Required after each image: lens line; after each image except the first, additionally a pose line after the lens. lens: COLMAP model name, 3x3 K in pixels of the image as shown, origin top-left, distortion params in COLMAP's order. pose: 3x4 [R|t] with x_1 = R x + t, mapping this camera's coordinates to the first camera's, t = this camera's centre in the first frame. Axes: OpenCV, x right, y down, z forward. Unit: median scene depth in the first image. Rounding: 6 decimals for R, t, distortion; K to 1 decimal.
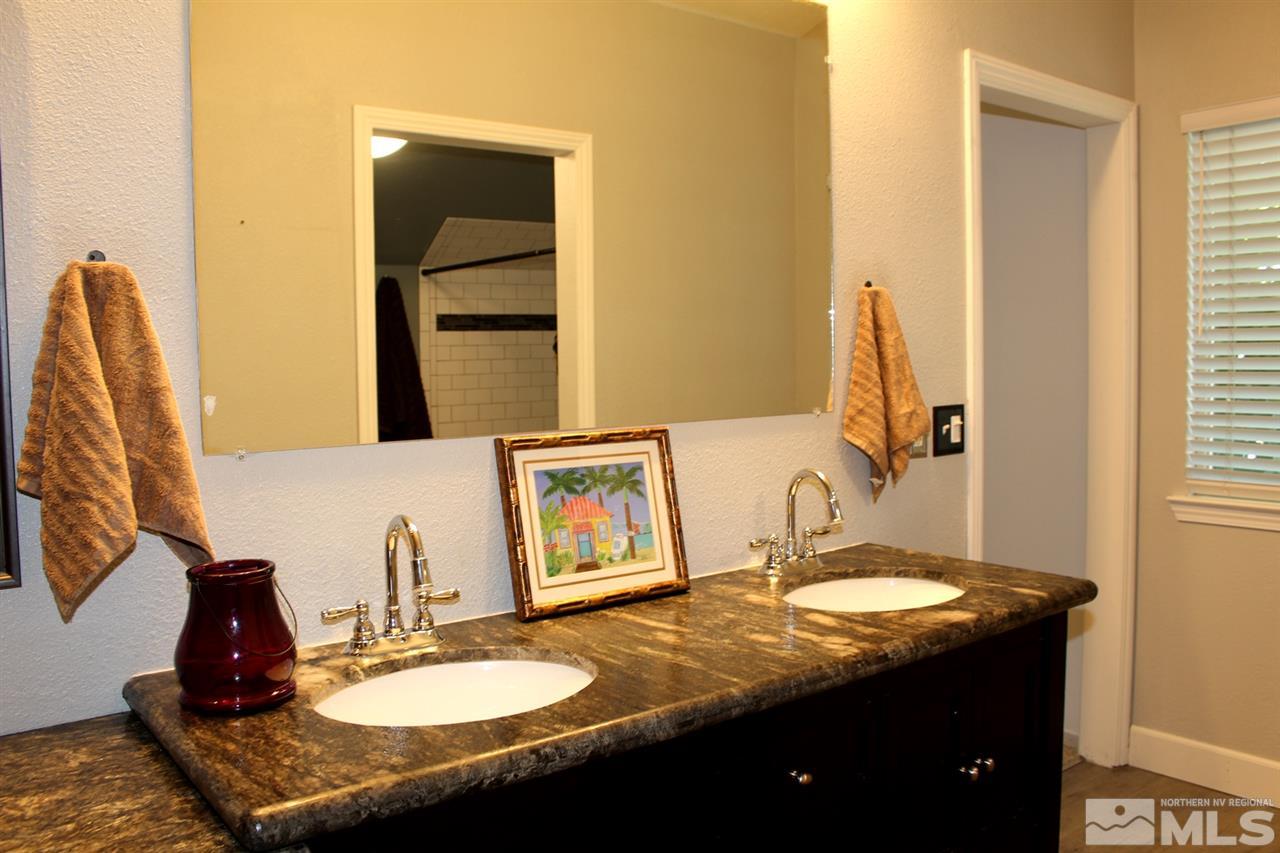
lens RADIAL K [[1058.1, 0, 641.6], [0, 1058.1, 425.5], [0, 0, 1]] dist [-0.122276, 0.040916]
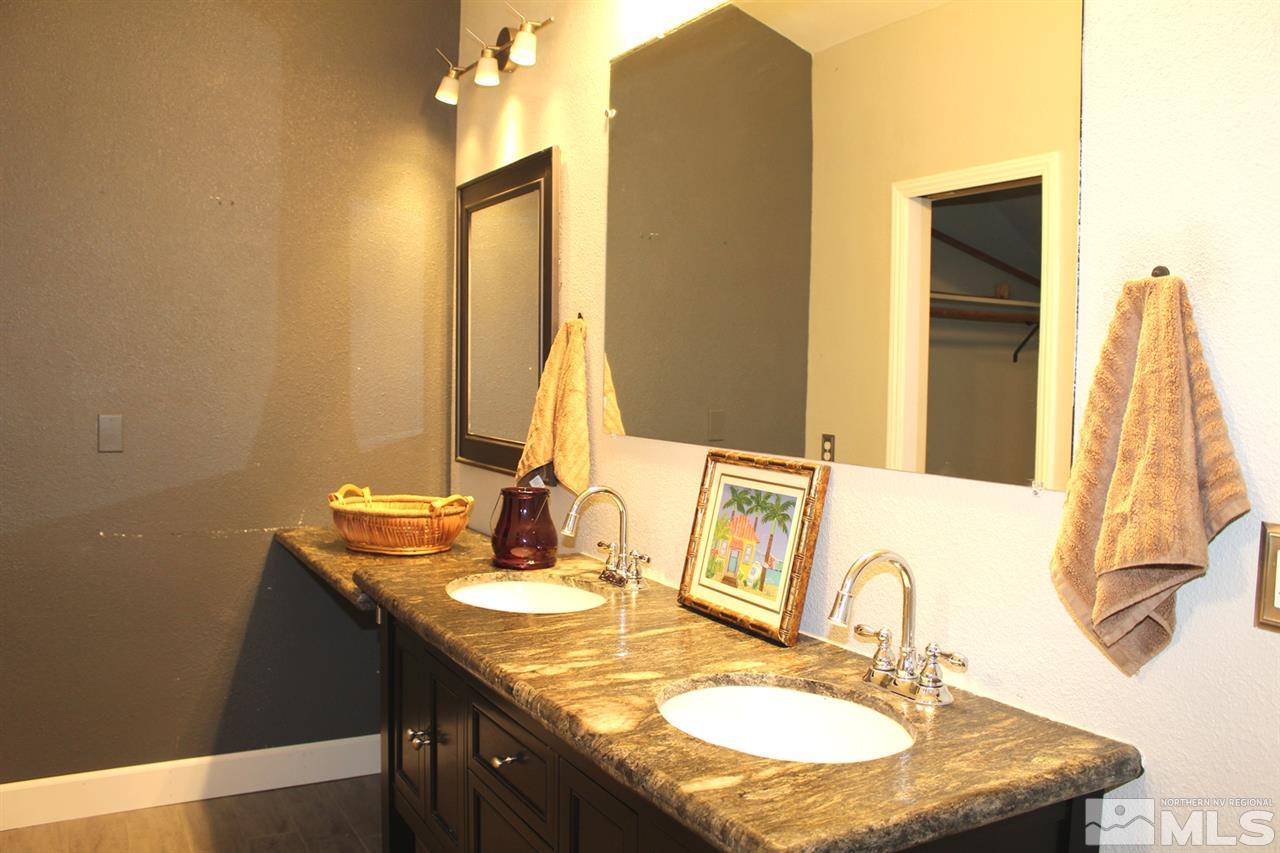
lens RADIAL K [[1058.1, 0, 642.3], [0, 1058.1, 426.6], [0, 0, 1]] dist [-0.122276, 0.040916]
pose [[-0.143990, 0.065152, -0.987432, 0.982895], [-0.086279, 0.993204, 0.078114, -0.093402], [0.985811, 0.096442, -0.137391, 1.035916]]
